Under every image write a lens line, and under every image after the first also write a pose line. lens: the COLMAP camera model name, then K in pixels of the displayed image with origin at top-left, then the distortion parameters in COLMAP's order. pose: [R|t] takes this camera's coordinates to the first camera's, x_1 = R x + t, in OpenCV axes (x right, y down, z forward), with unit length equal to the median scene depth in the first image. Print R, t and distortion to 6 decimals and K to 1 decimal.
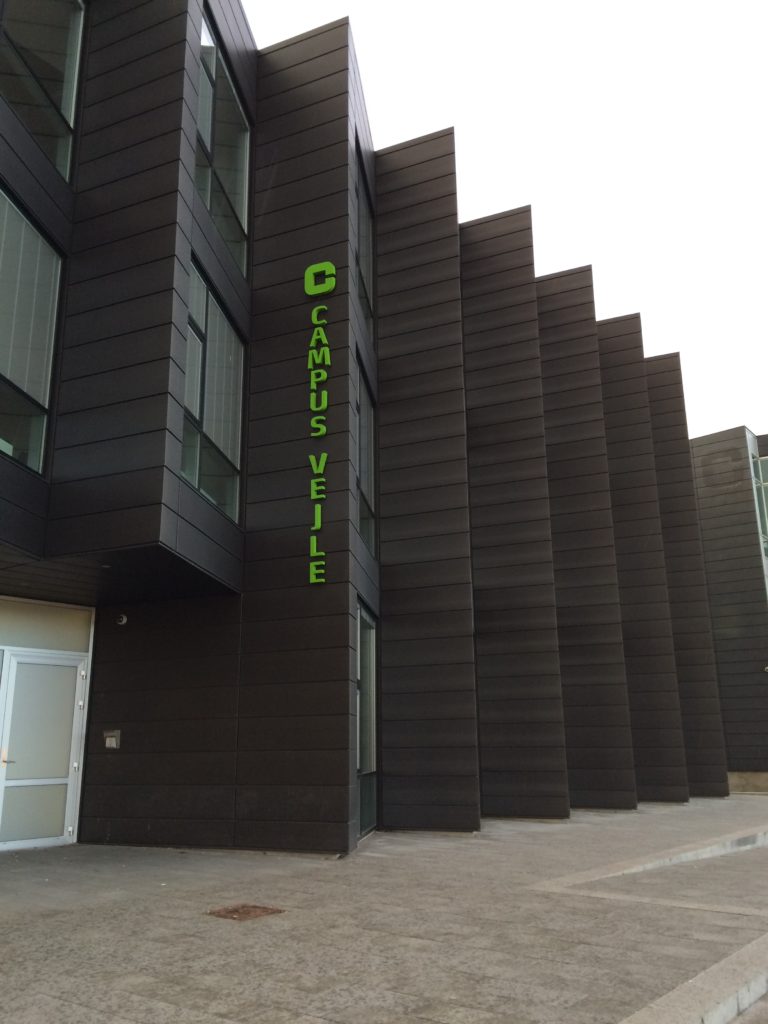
lens RADIAL K [[873.1, 0, 384.0], [0, 873.1, 512.0], [0, 0, 1]] dist [-0.152557, -0.001219]
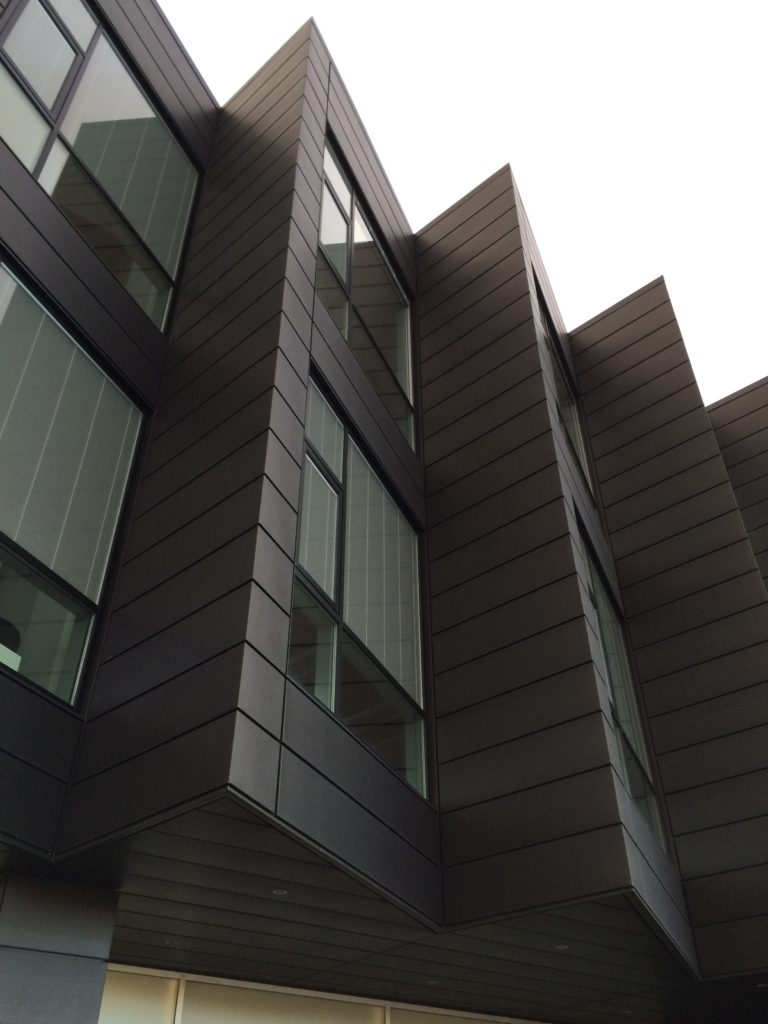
lens RADIAL K [[883.3, 0, 386.5], [0, 883.3, 448.8], [0, 0, 1]] dist [0.060423, -0.002389]
pose [[0.960486, -0.169453, -0.220801, -0.014154], [0.057699, 0.897297, -0.437639, 0.064590], [0.272284, 0.407606, 0.871618, 0.339327]]
